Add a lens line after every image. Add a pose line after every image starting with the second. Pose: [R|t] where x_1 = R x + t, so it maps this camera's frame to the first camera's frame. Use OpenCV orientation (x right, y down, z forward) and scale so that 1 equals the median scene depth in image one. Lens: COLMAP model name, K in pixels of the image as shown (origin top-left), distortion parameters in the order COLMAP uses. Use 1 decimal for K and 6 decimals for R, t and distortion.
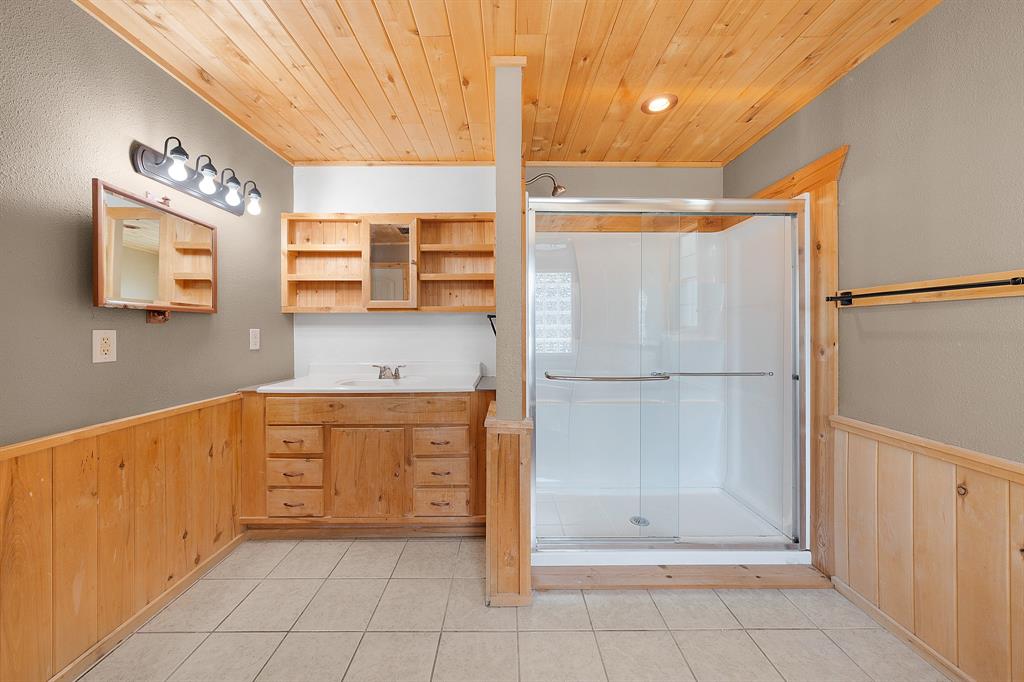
lens RADIAL K [[353.0, 0, 508.2], [0, 353.0, 330.1], [0, 0, 1]] dist [-0.000504, 0.000606]
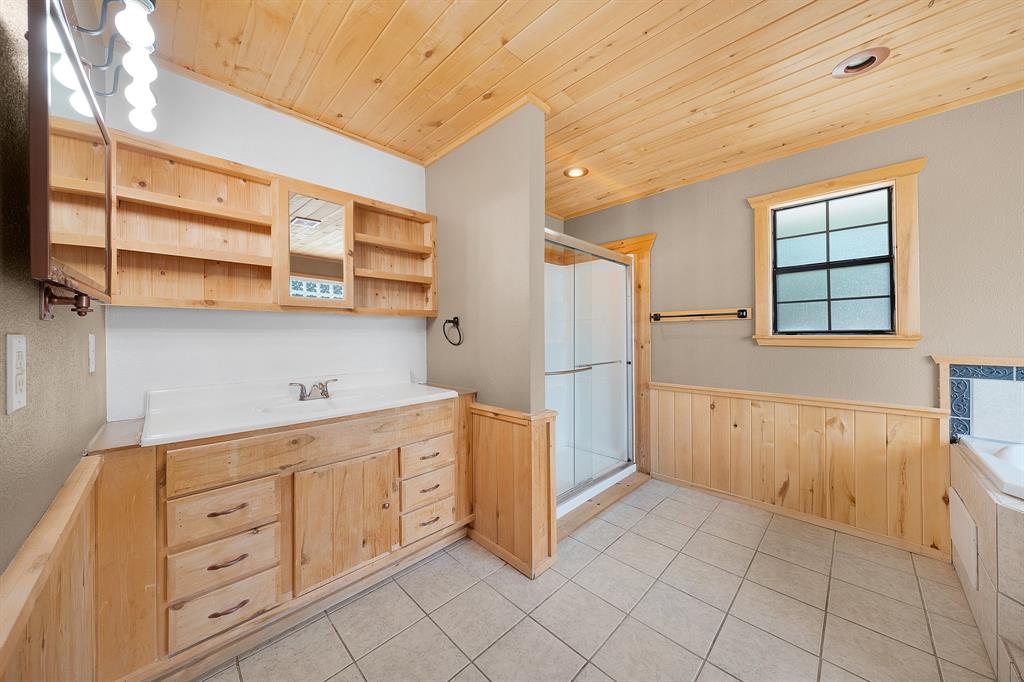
lens RADIAL K [[353.0, 0, 494.9], [0, 353.0, 335.9], [0, 0, 1]] dist [-0.000504, 0.000606]
pose [[0.717917, -0.004088, 0.696116, -0.719079], [0.004827, 0.999988, 0.000894, 0.001911], [-0.696112, 0.002718, 0.717928, 0.210435]]
